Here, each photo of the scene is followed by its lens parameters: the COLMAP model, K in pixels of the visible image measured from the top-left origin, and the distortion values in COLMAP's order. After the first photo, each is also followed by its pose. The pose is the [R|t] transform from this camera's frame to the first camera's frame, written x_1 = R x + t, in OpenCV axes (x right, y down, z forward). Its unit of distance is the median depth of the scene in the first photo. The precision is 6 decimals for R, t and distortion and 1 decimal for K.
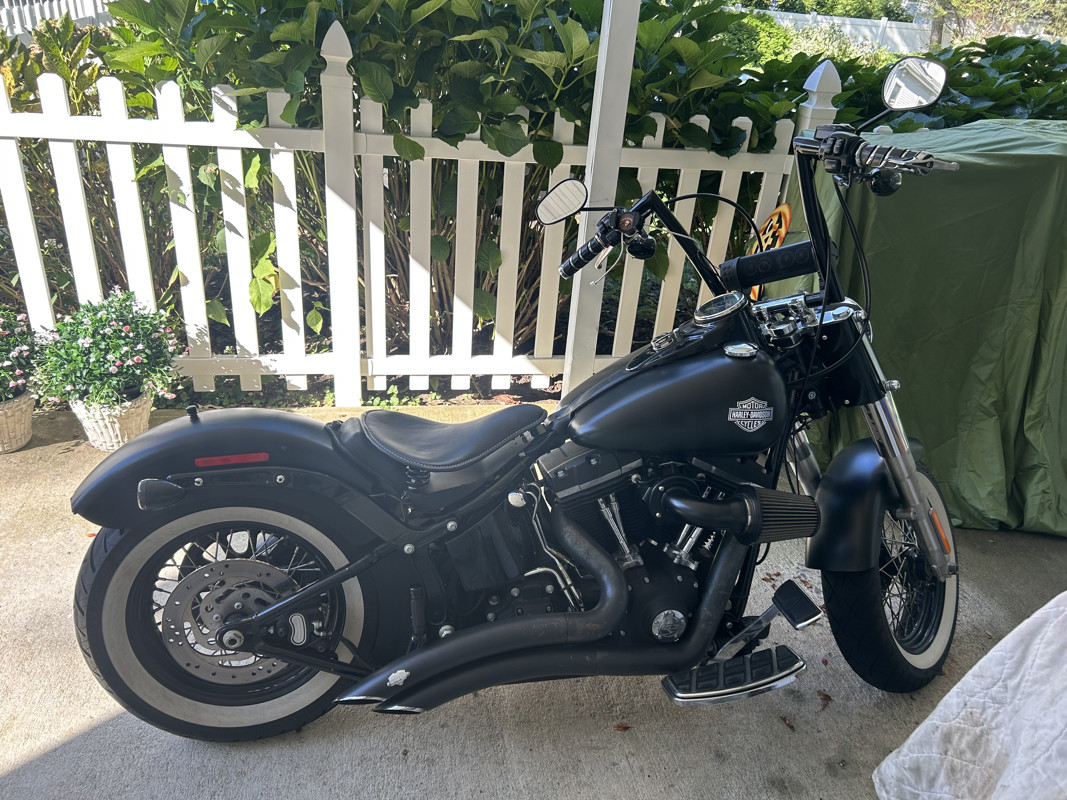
lens RADIAL K [[811.3, 0, 536.5], [0, 811.3, 403.2], [0, 0, 1]] dist [0.051170, -0.057501]
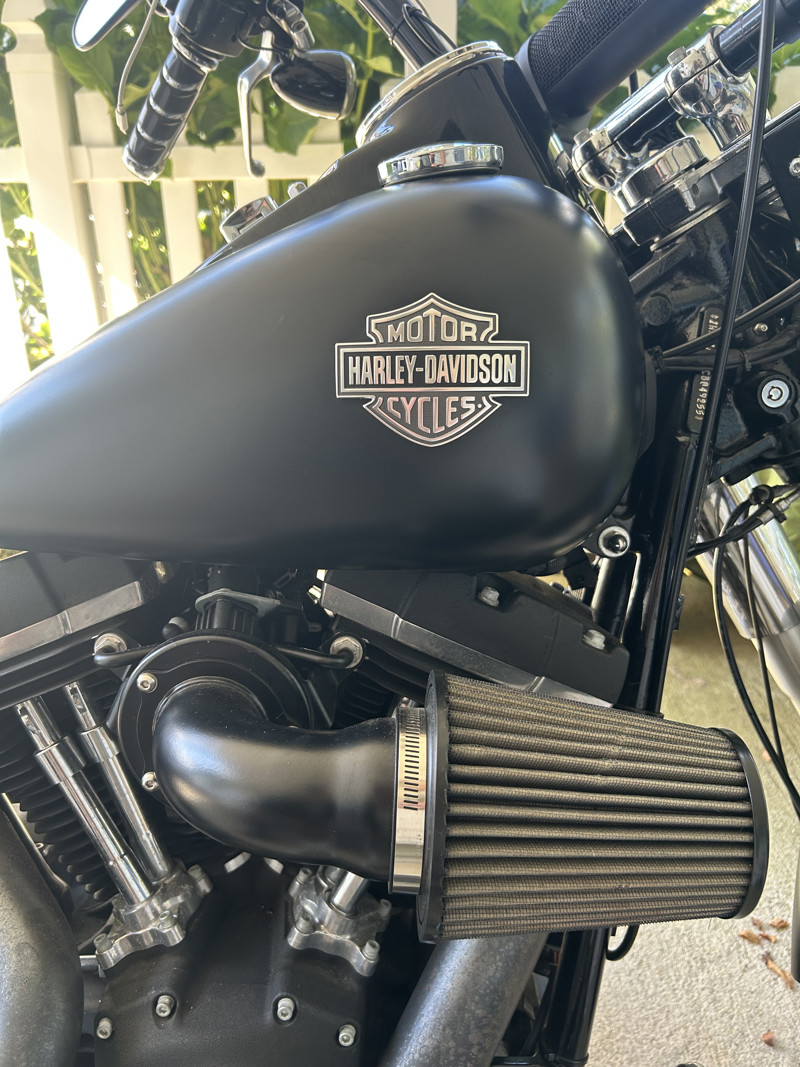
lens RADIAL K [[811.3, 0, 400.0], [0, 811.3, 533.5], [0, 0, 1]] dist [0.051170, -0.057501]
pose [[0.971897, -0.013417, -0.235024, 0.285376], [-0.015765, 0.992423, -0.121849, 0.083587], [0.234878, 0.122129, 0.964322, 0.709887]]
